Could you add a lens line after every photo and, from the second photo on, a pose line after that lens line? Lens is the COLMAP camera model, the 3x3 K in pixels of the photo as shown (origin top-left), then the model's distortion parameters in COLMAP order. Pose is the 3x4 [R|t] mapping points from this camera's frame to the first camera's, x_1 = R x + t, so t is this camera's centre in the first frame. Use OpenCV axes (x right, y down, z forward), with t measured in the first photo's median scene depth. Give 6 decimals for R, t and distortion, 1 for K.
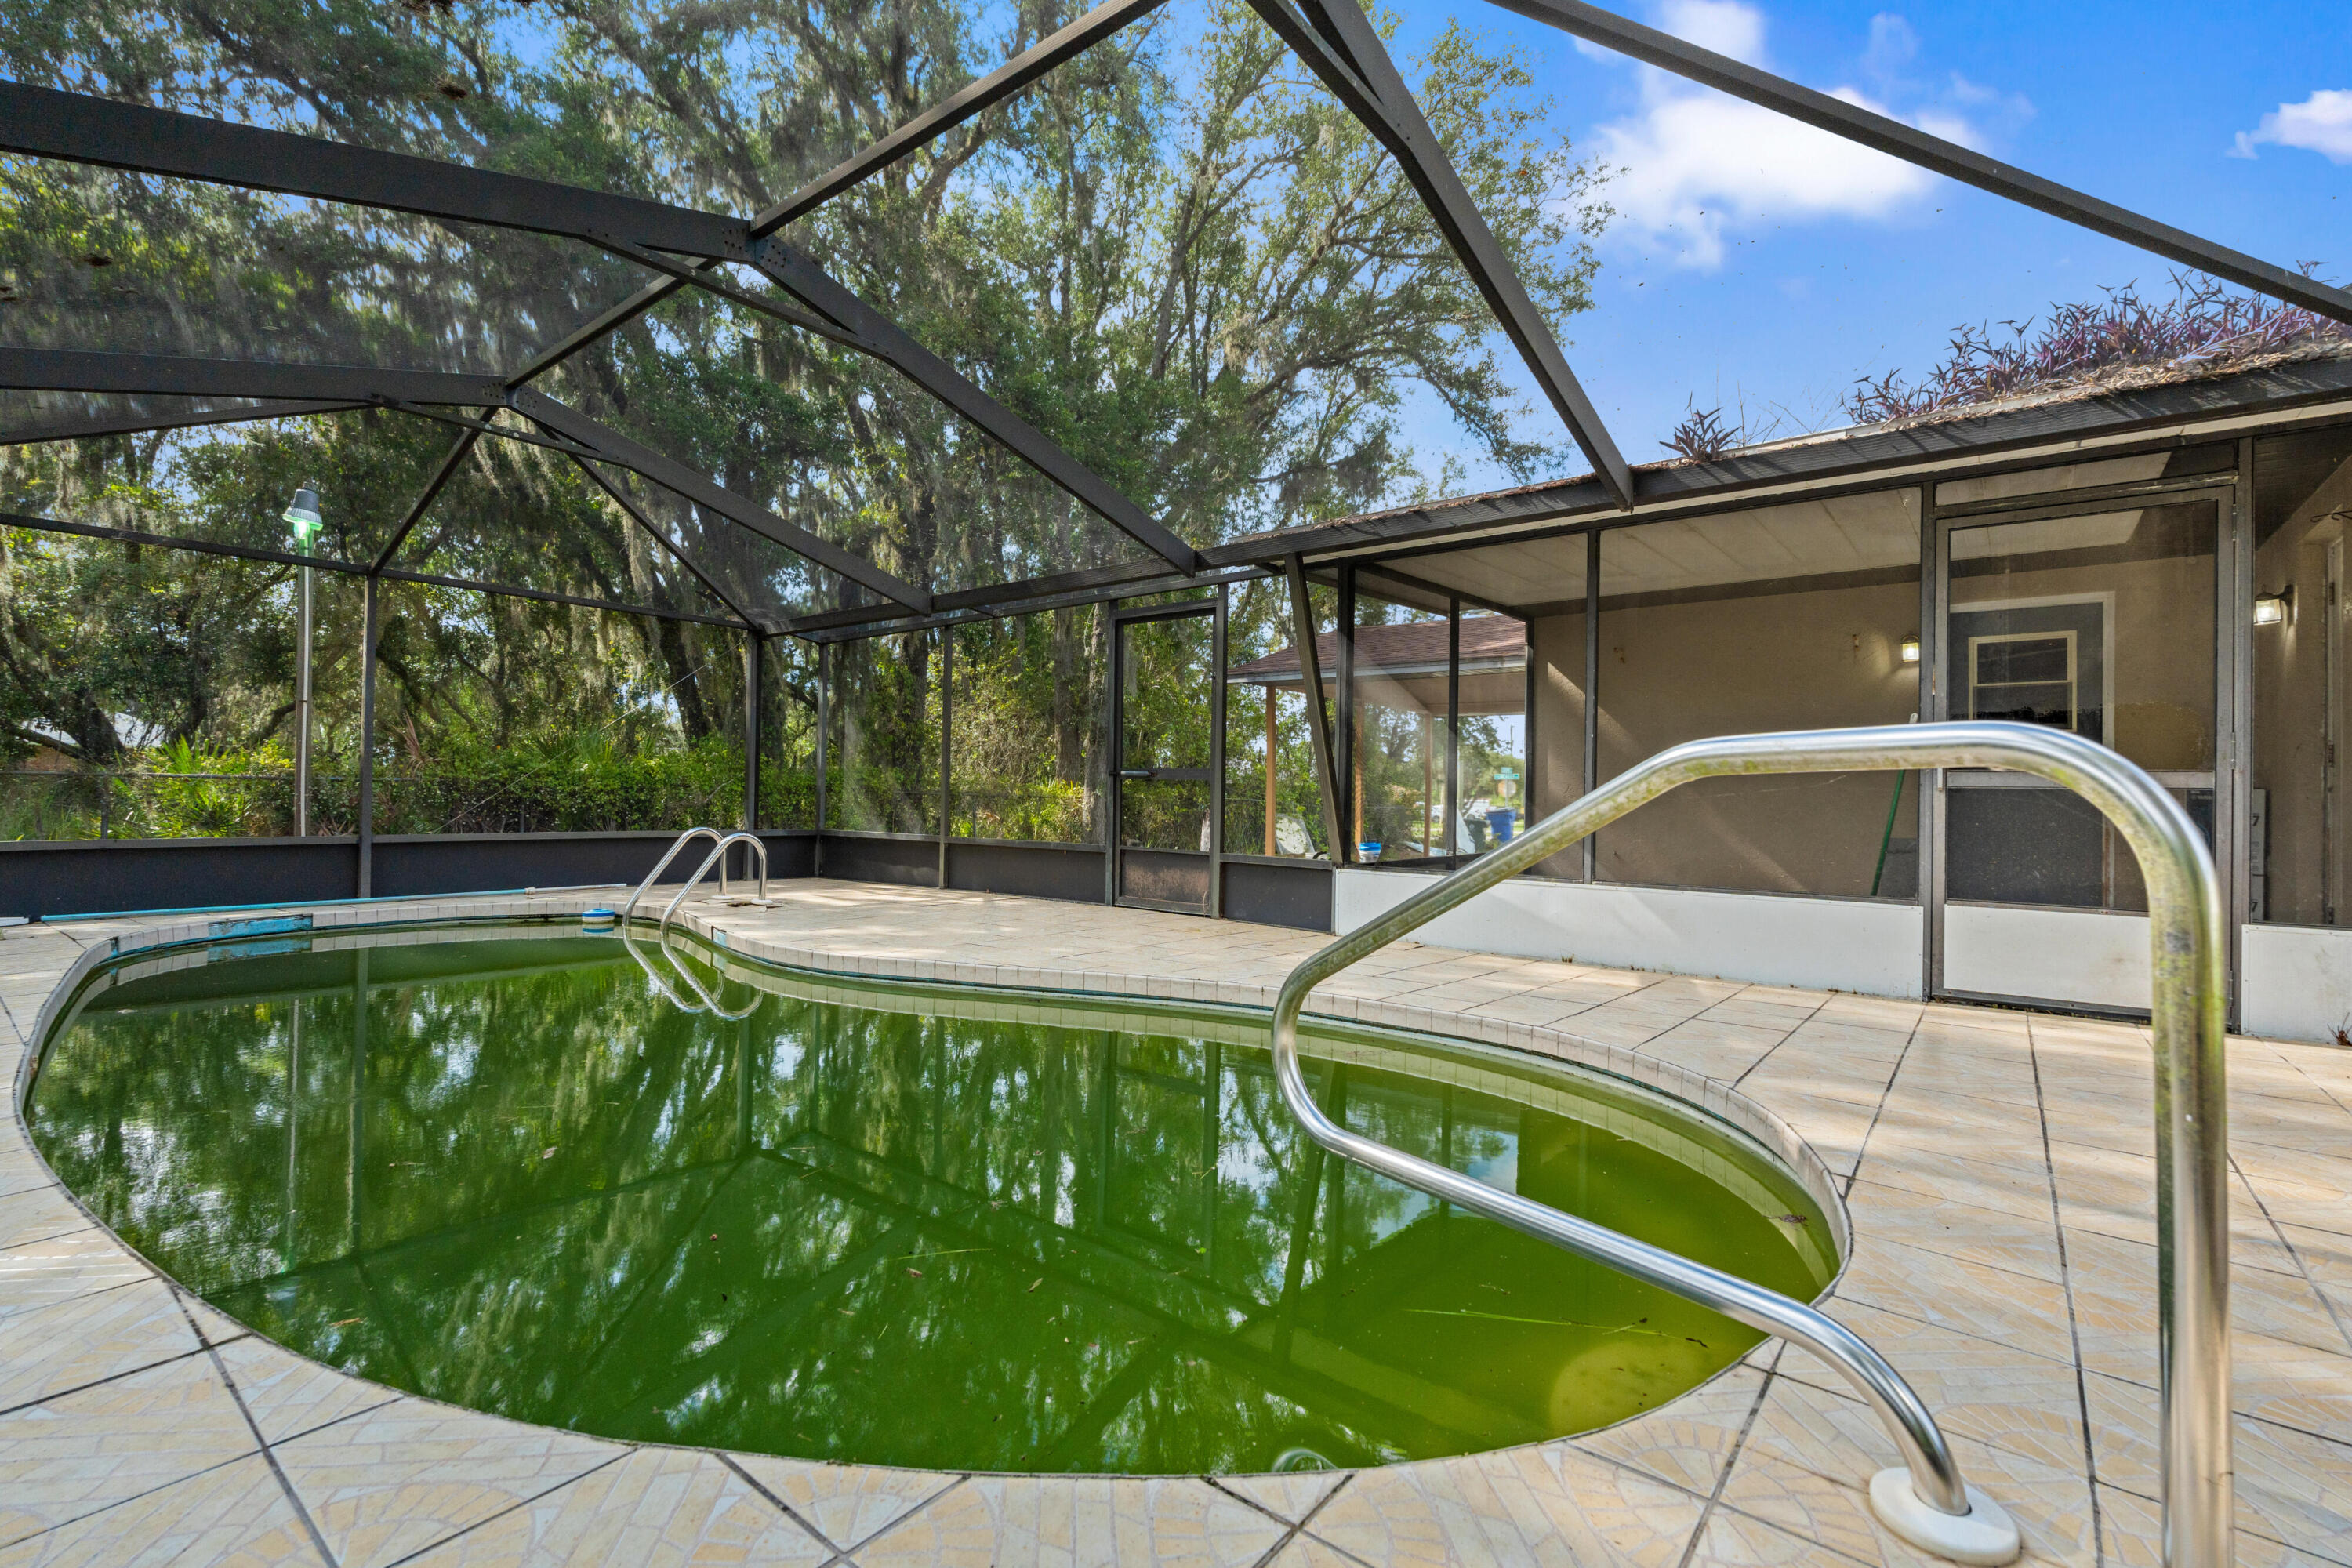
lens RADIAL K [[1036.0, 0, 1176.0], [0, 1036.0, 784.0], [0, 0, 1]] dist [-0.001745, -0.000992]
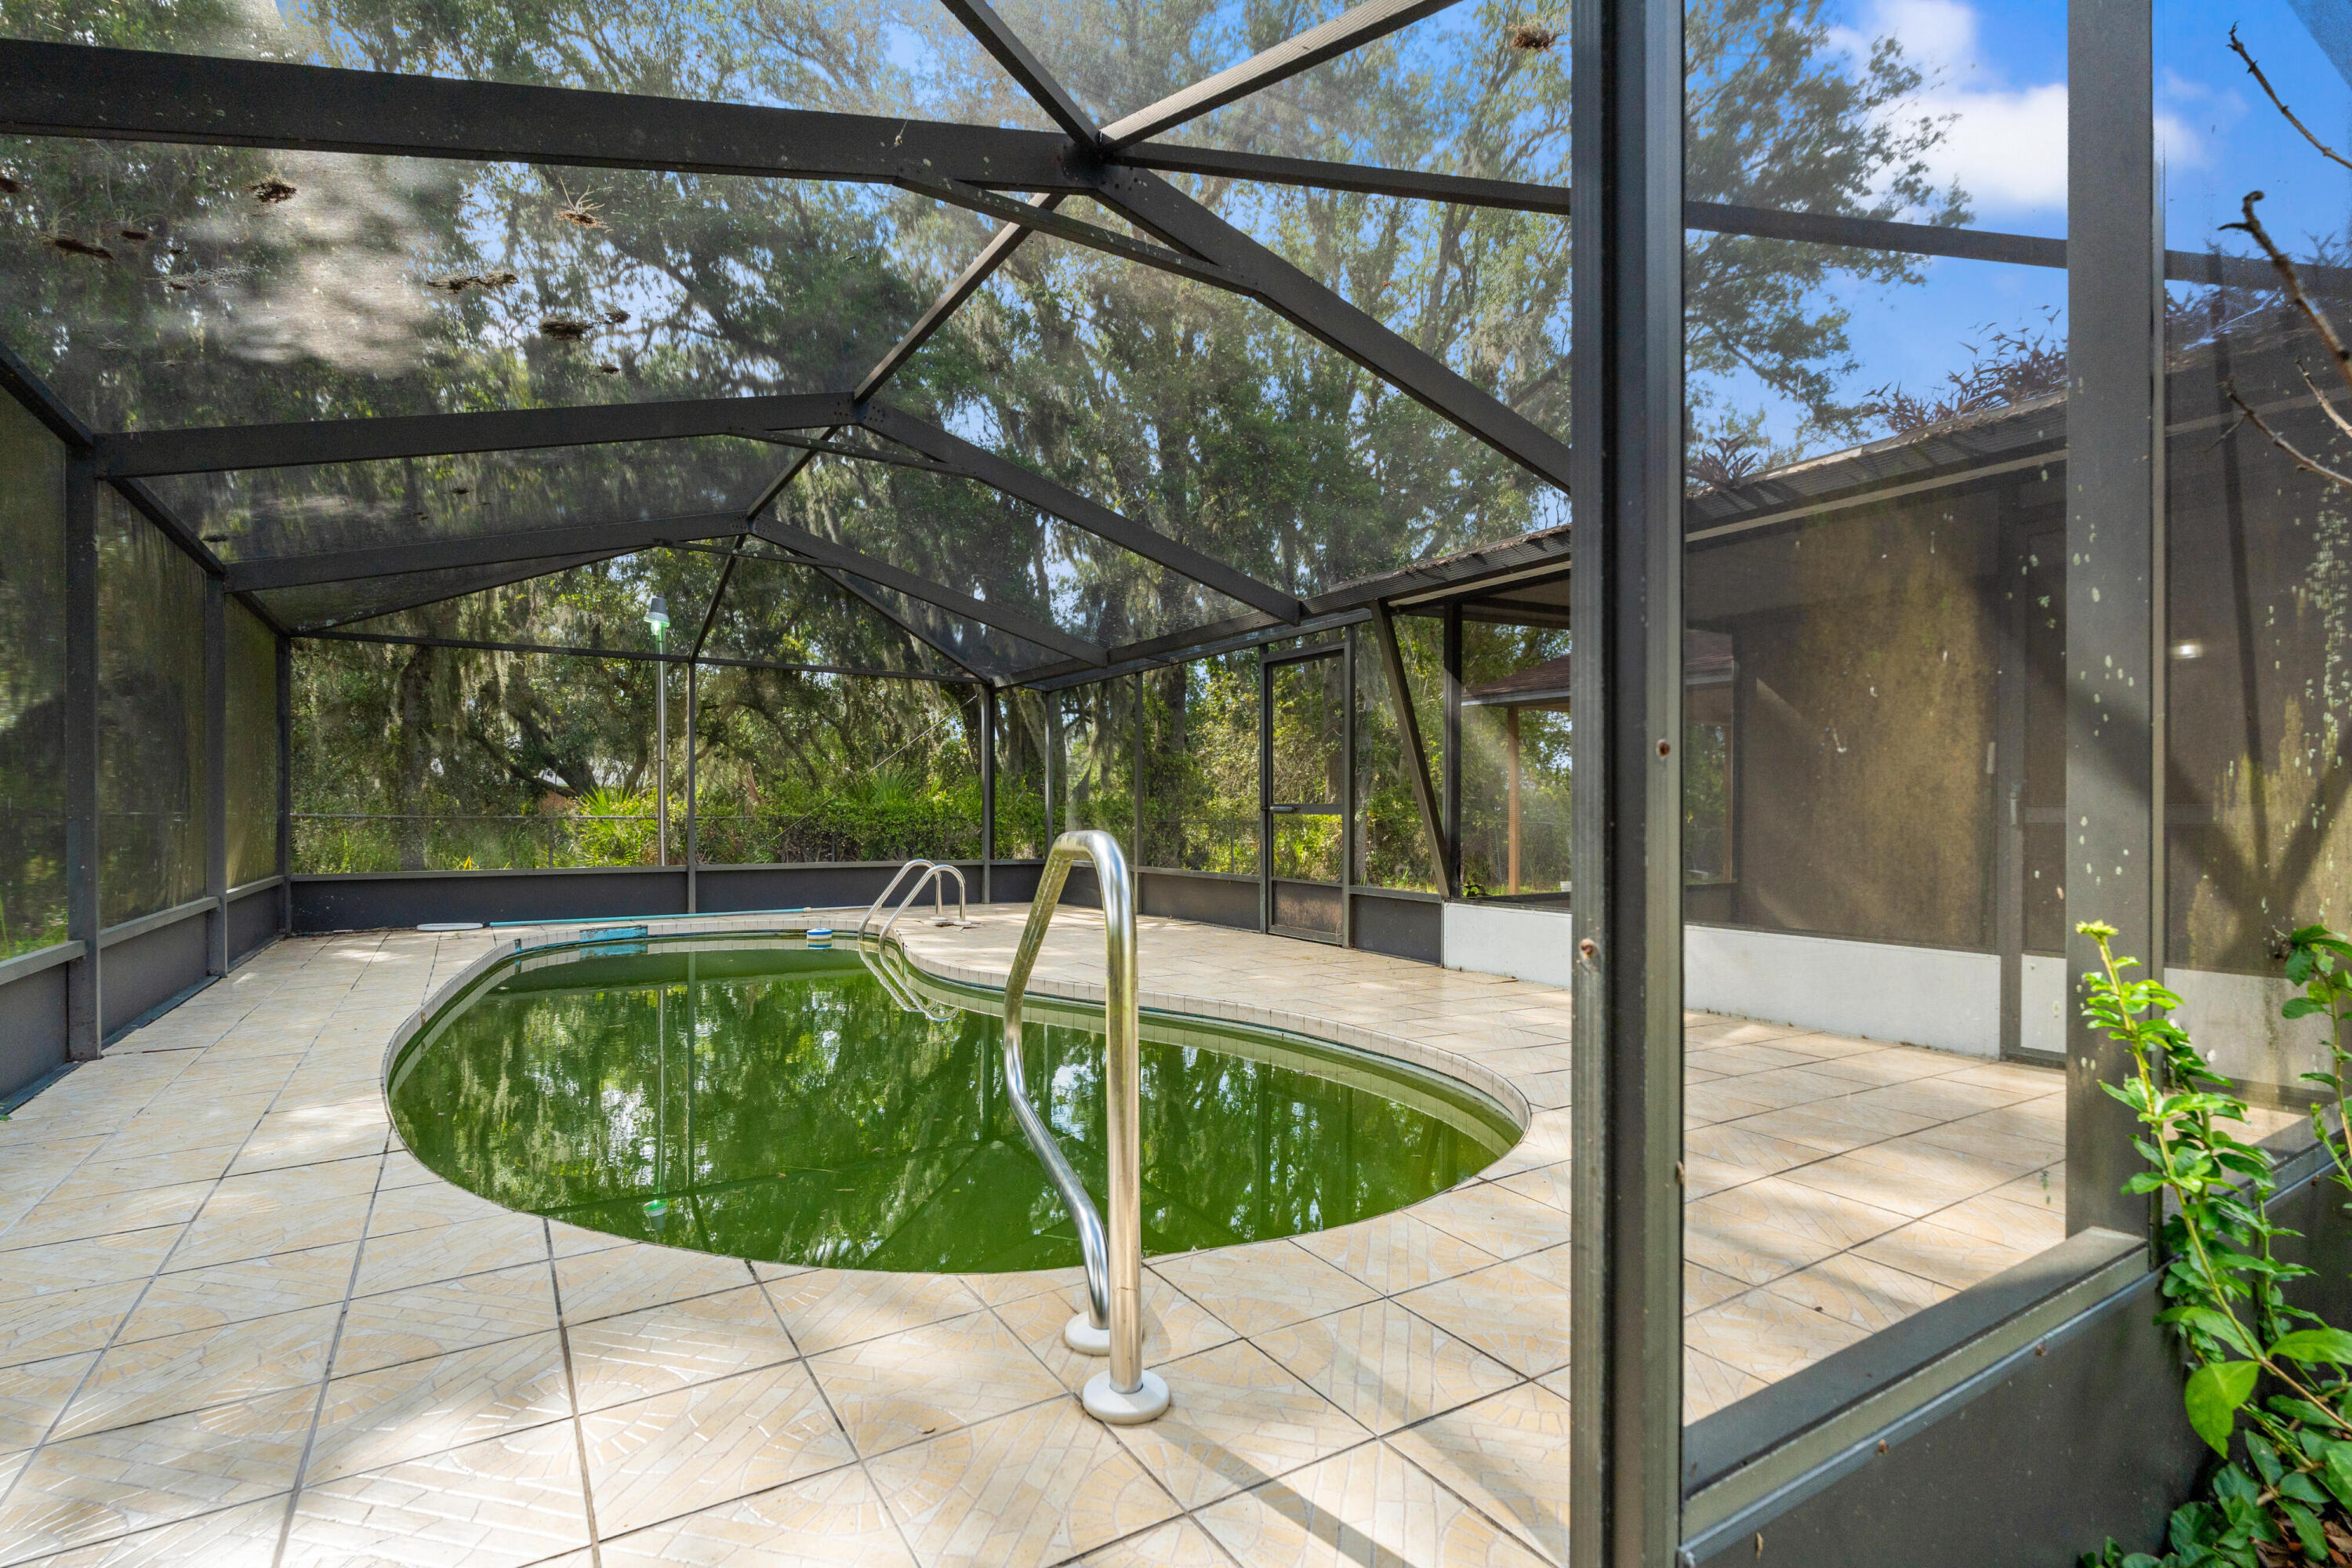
lens RADIAL K [[1077.5, 0, 1165.9], [0, 1077.5, 821.2], [0, 0, 1]] dist [0.000584, -0.008636]
pose [[0.945677, -0.010027, -0.324953, 0.226011], [0.015144, 0.999798, 0.013220, -0.015020], [0.324754, -0.017423, 0.945638, -0.083852]]
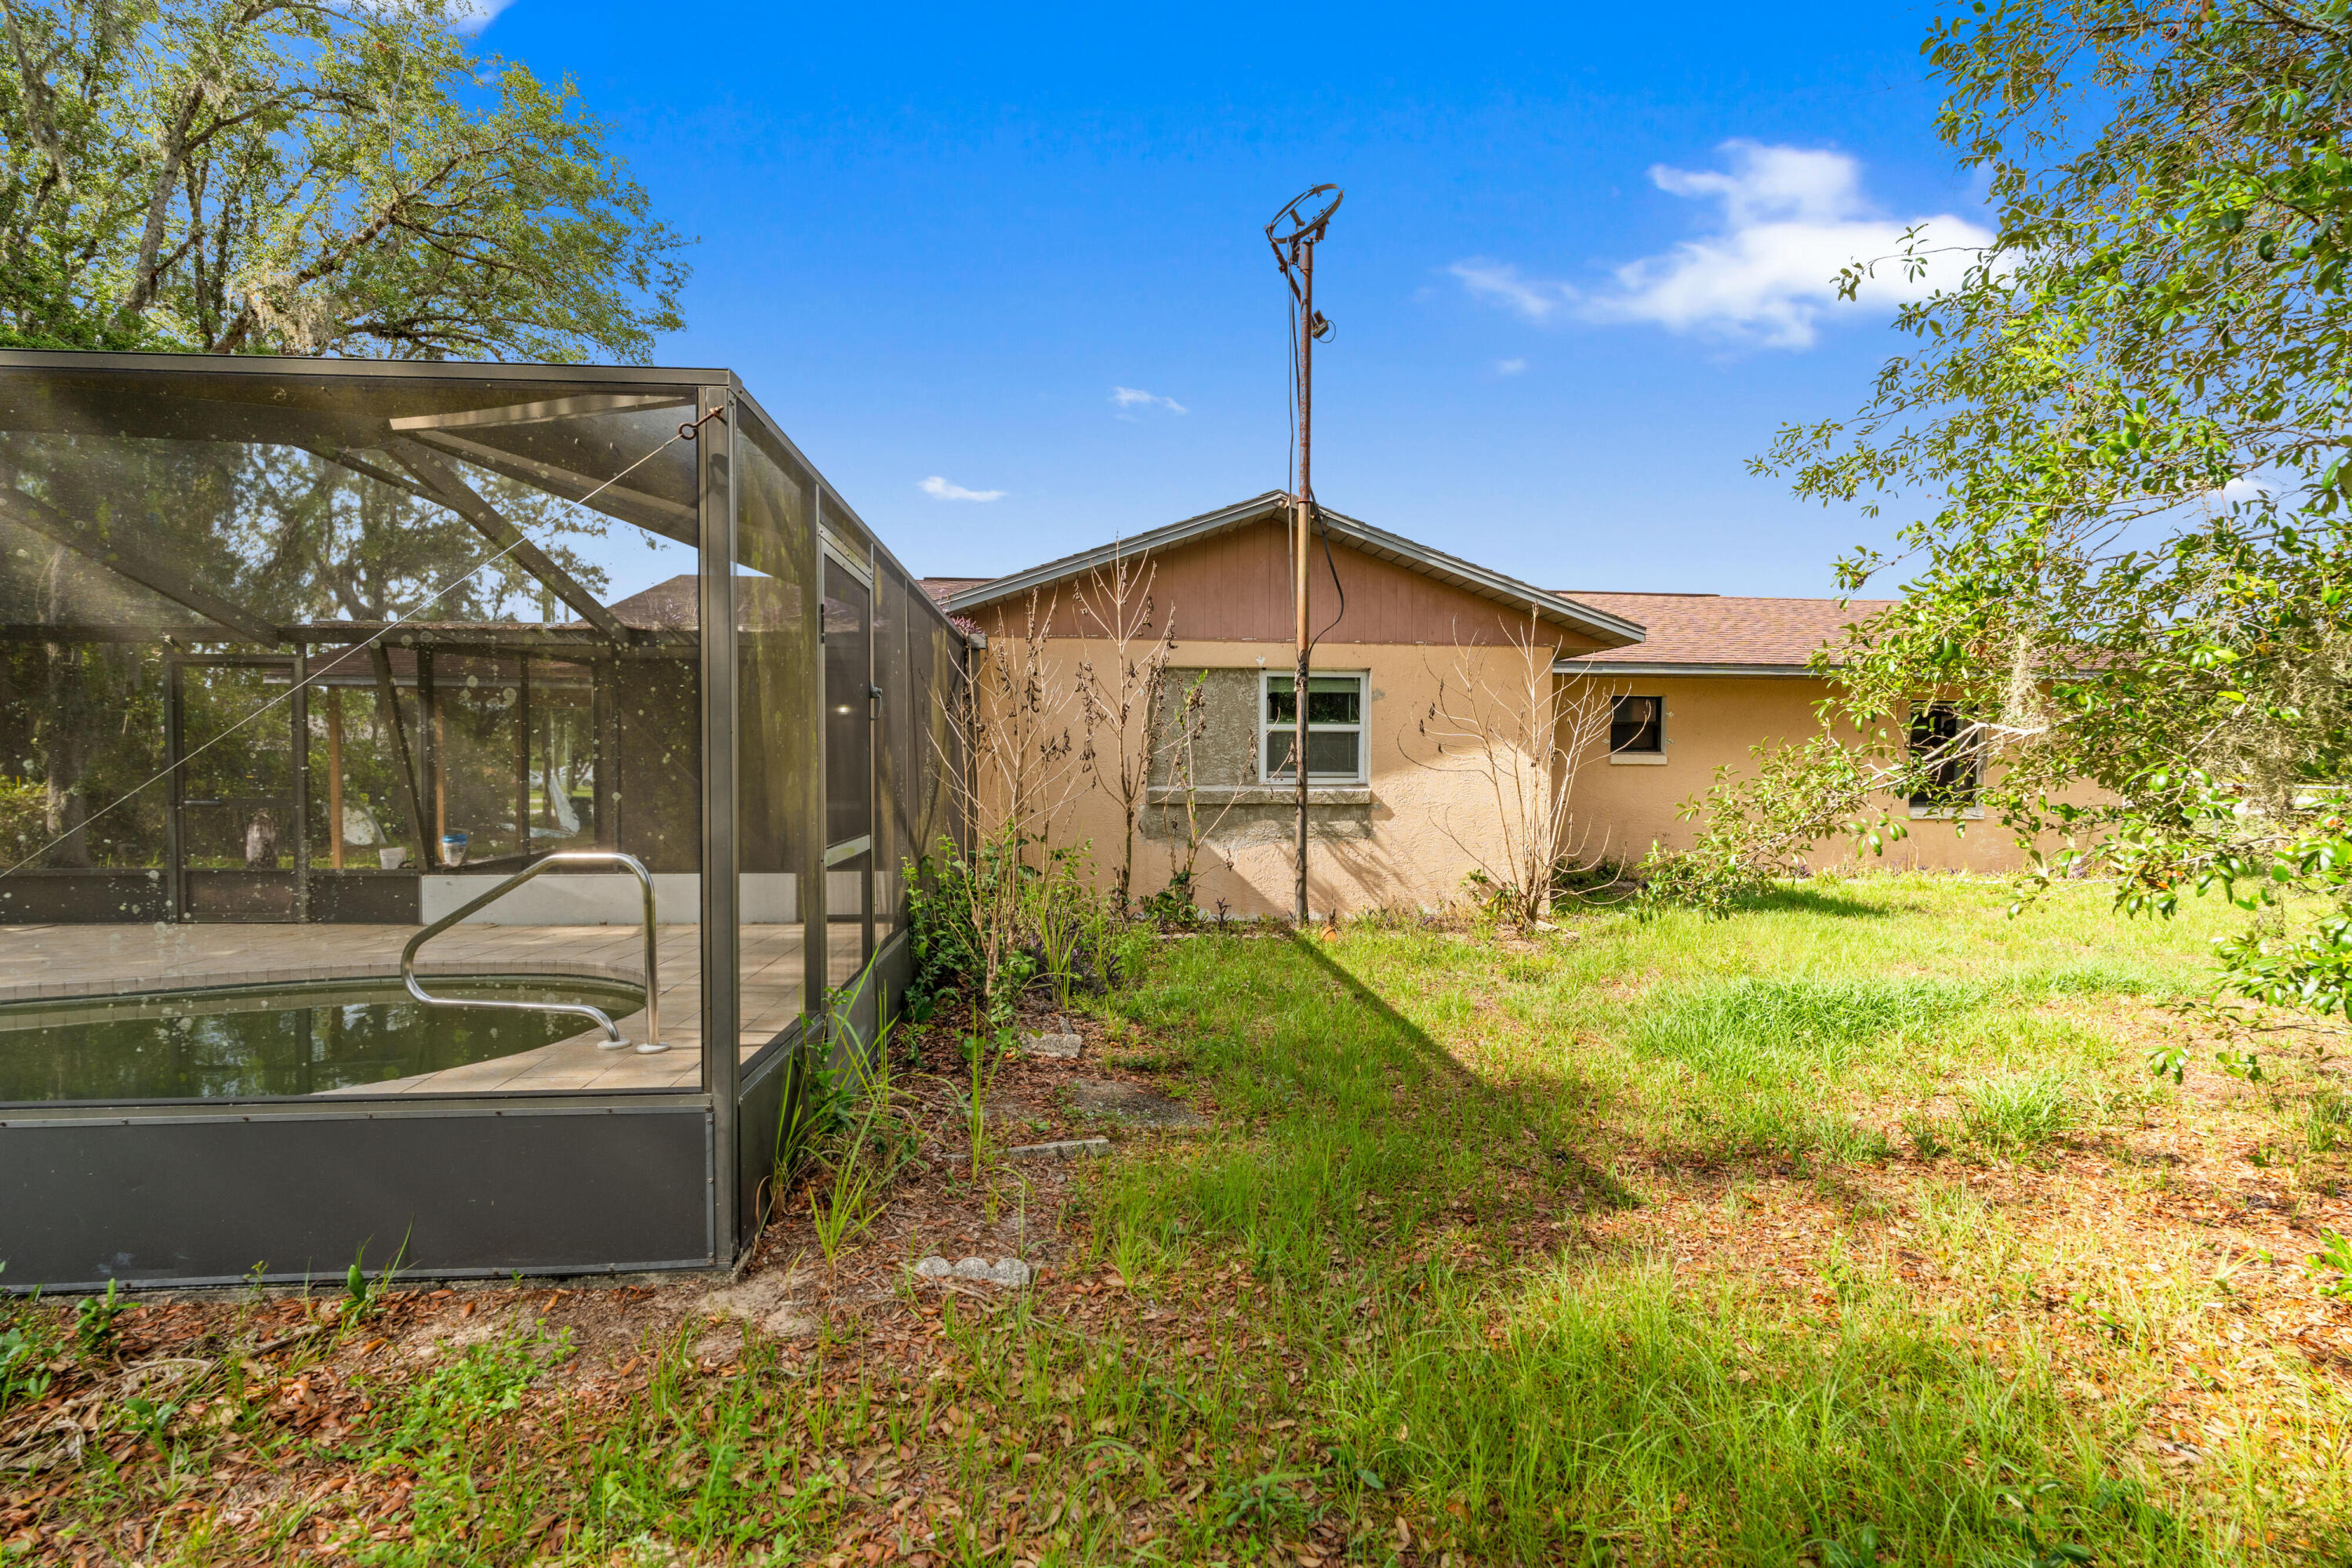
lens RADIAL K [[1082.2, 0, 1176.0], [0, 1082.2, 784.0], [0, 0, 1]] dist [0.003212, 0.000515]
pose [[0.718960, -0.027411, 0.694511, -0.103792], [-0.002534, 0.999112, 0.042056, -0.089990], [-0.695047, -0.031997, 0.718252, -0.619555]]
